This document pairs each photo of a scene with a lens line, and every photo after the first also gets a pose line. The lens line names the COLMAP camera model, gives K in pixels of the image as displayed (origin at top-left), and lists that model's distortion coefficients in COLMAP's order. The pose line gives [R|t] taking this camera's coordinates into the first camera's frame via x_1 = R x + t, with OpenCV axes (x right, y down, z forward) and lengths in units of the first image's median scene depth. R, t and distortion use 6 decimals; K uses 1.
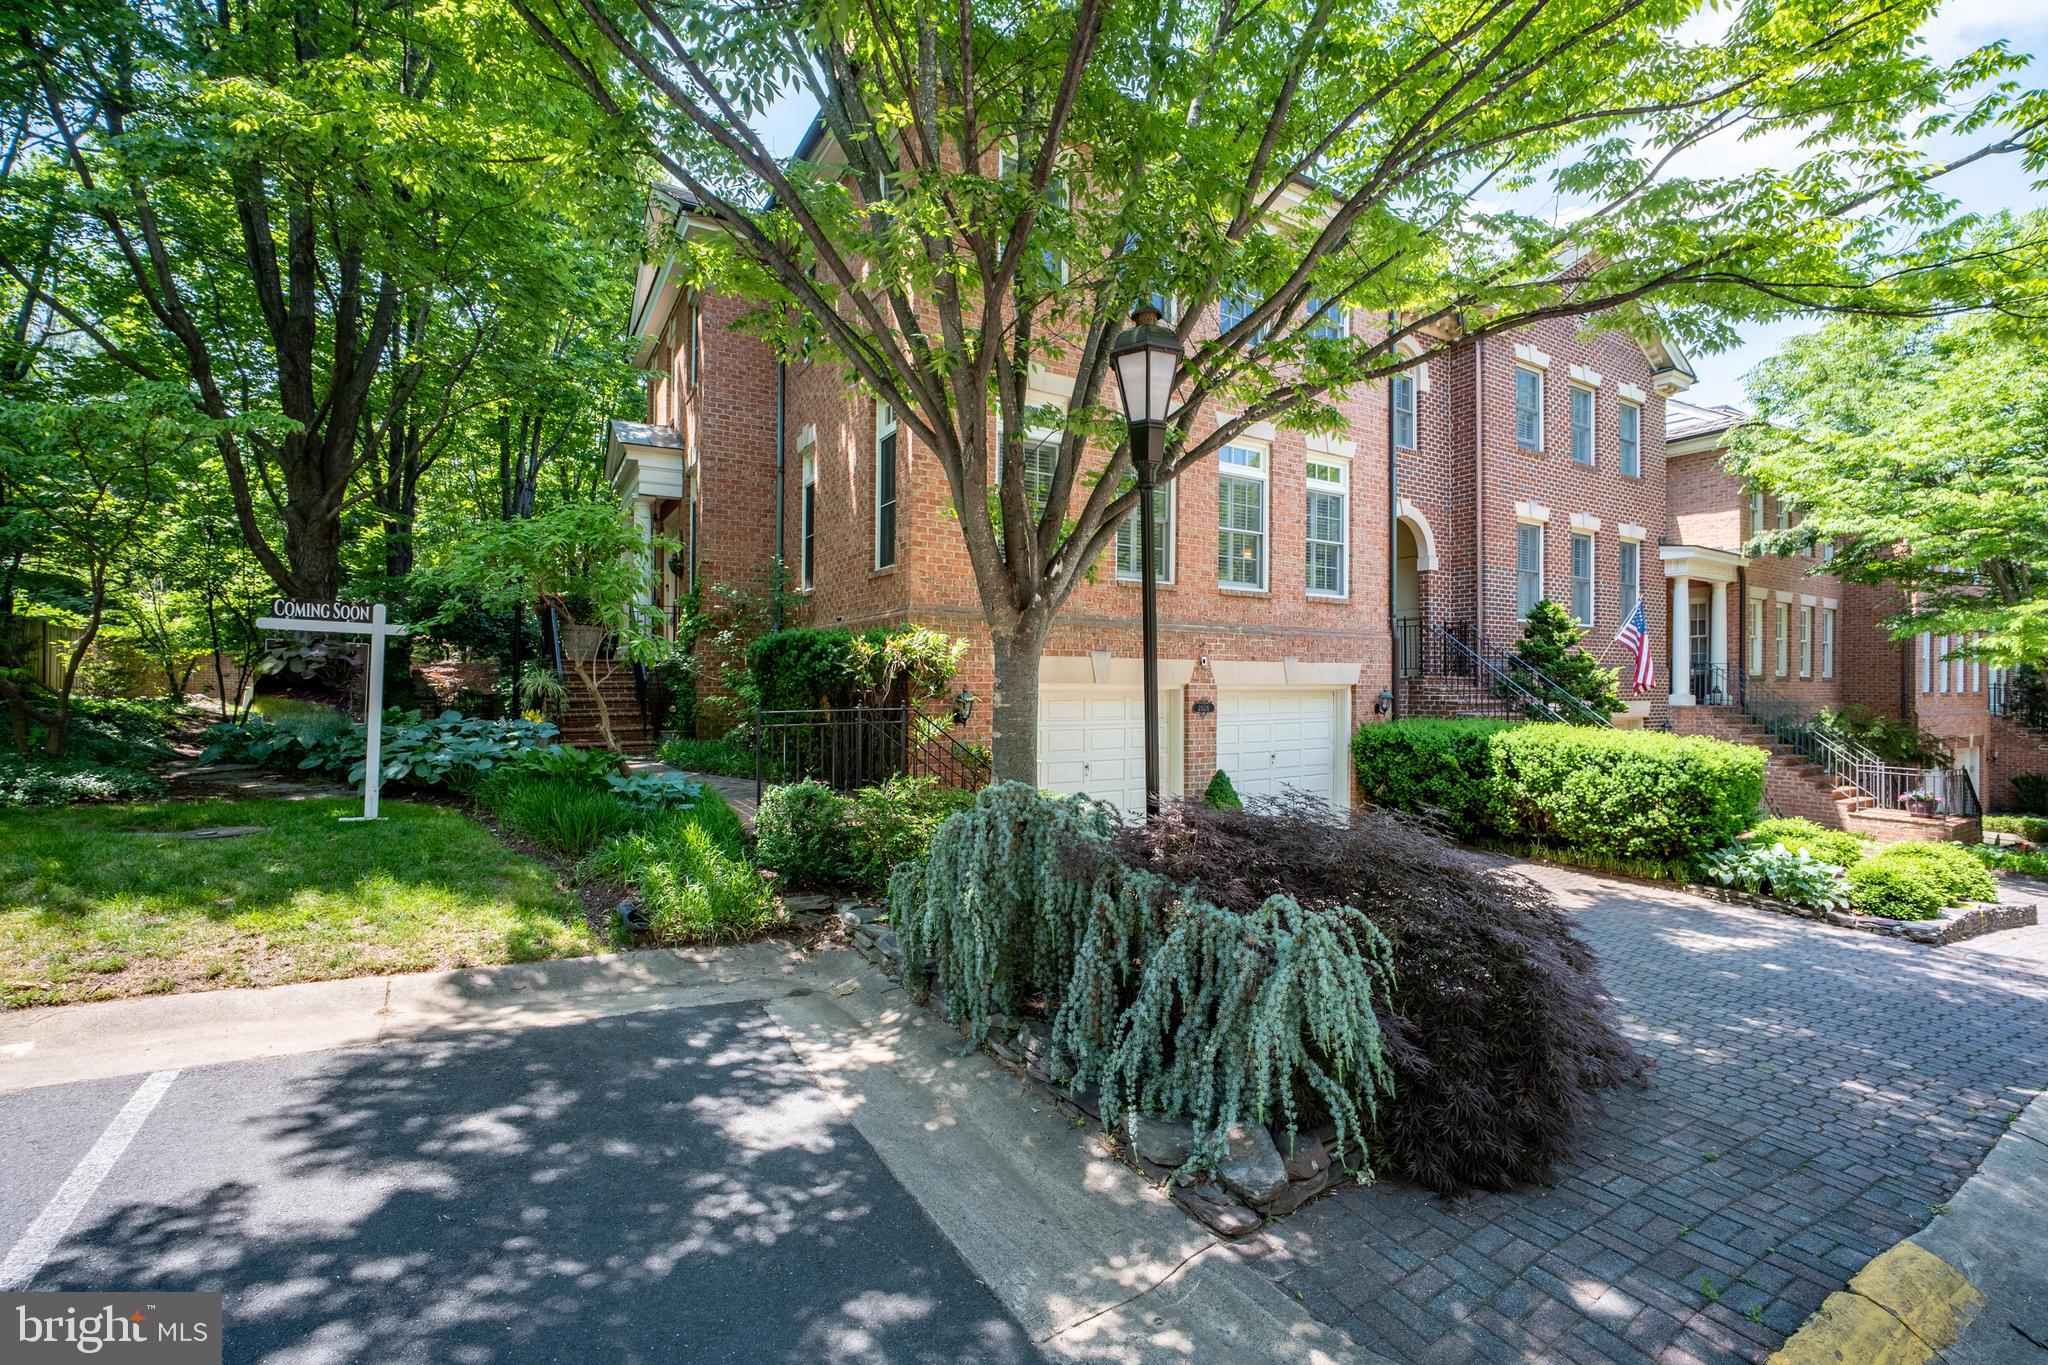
lens RADIAL K [[863.5, 0, 1028.1], [0, 863.5, 680.4], [0, 0, 1]] dist [-0.039029, 0.016261]
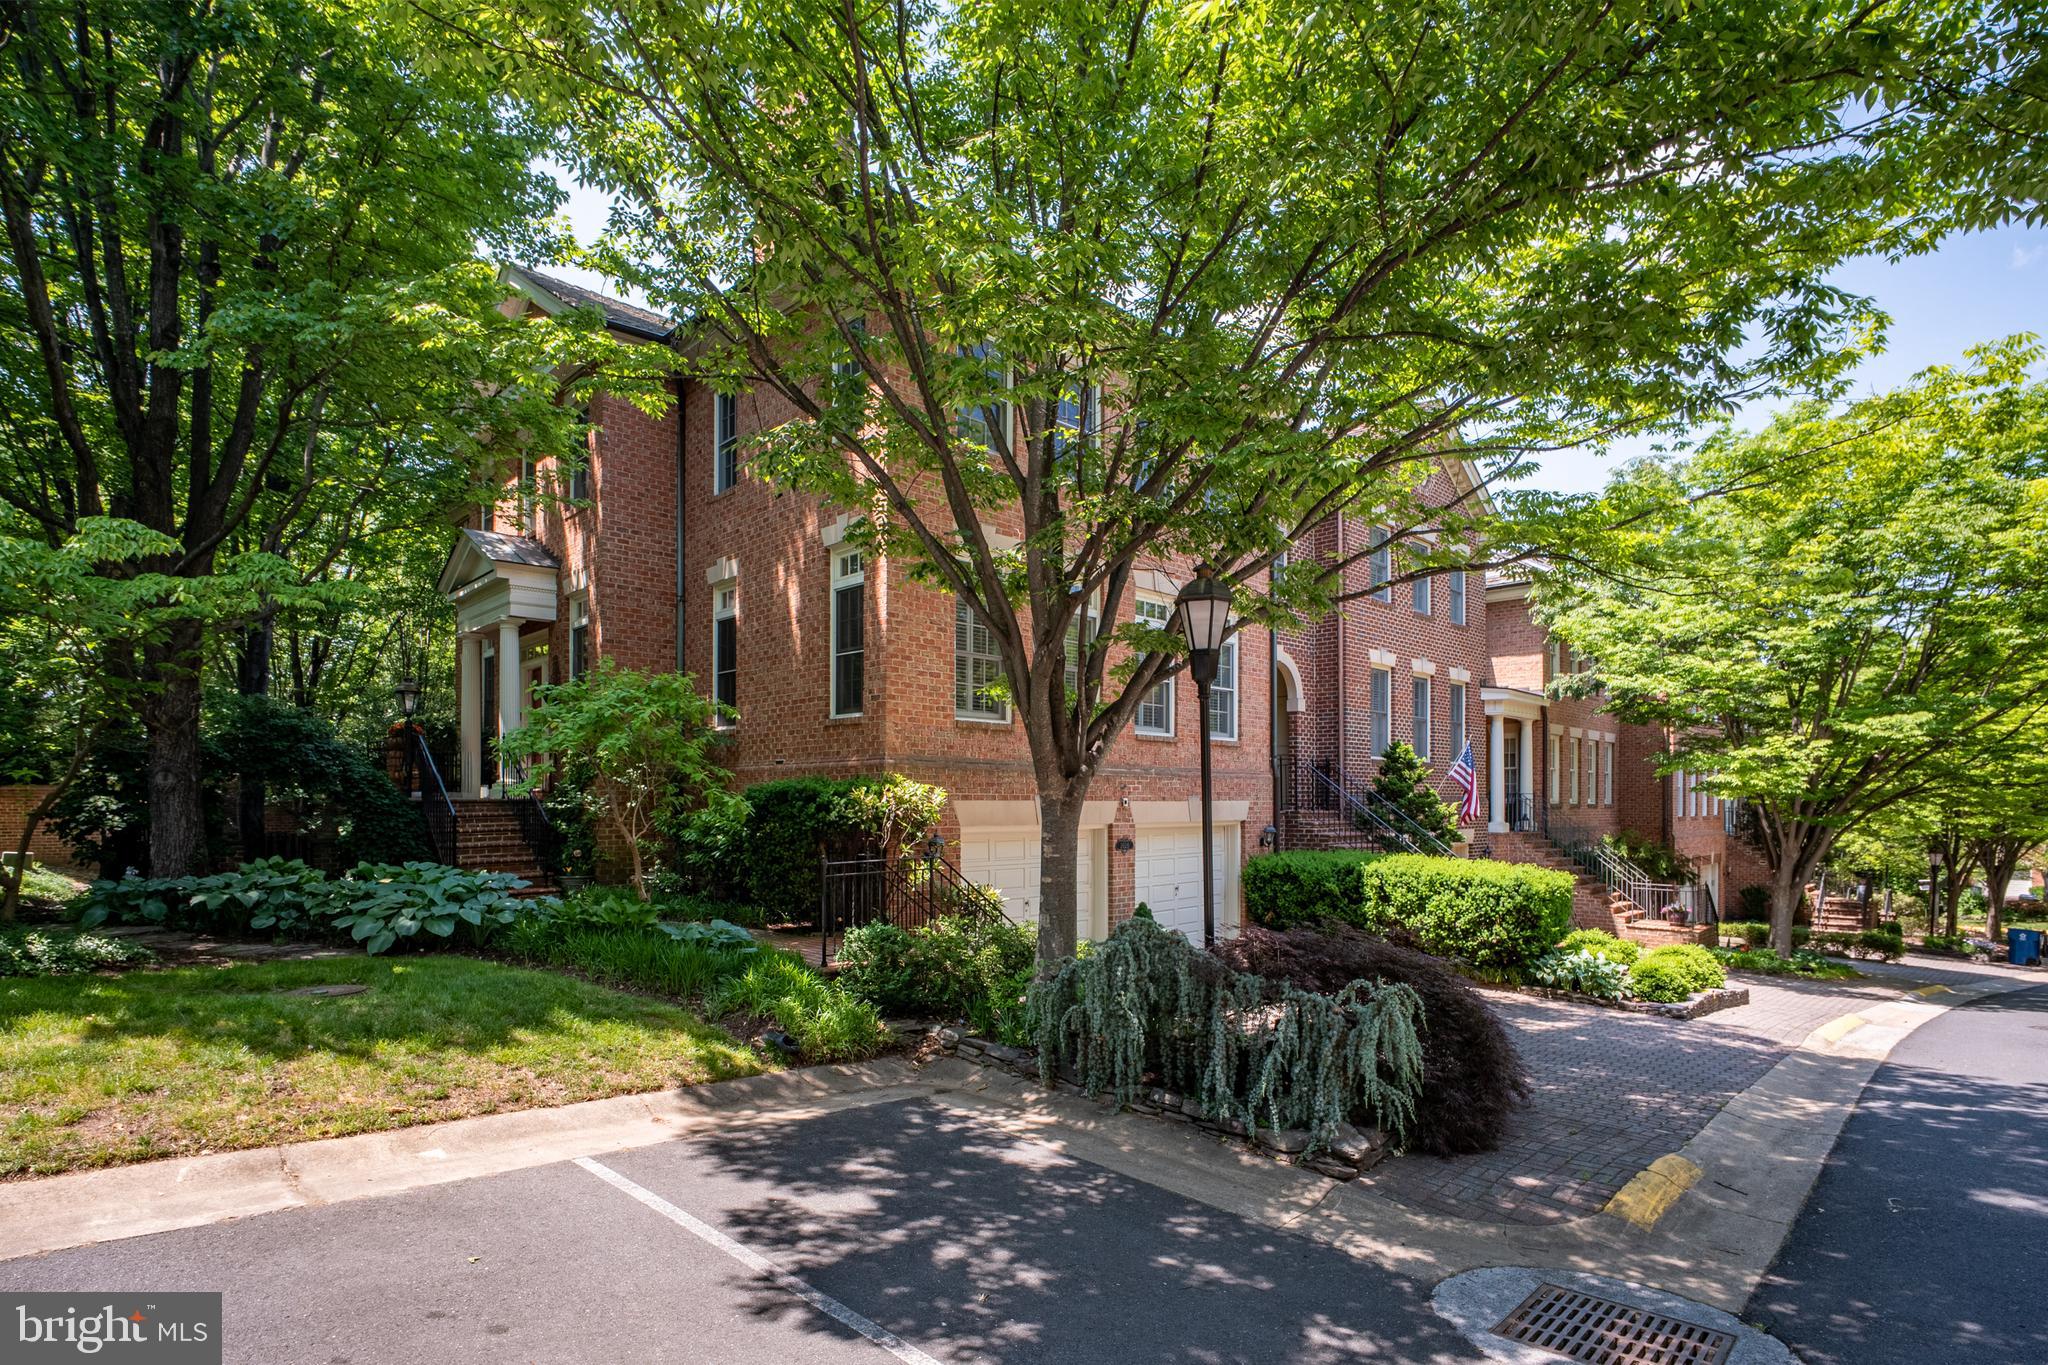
lens RADIAL K [[1012.5, 0, 1027.8], [0, 1012.5, 798.4], [0, 0, 1]] dist [-0.027647, 0.000281]
pose [[0.971637, -0.003783, 0.236448, -0.213431], [0.003962, 0.999992, -0.000284, -0.026988], [-0.236445, 0.001212, 0.971644, -0.201511]]
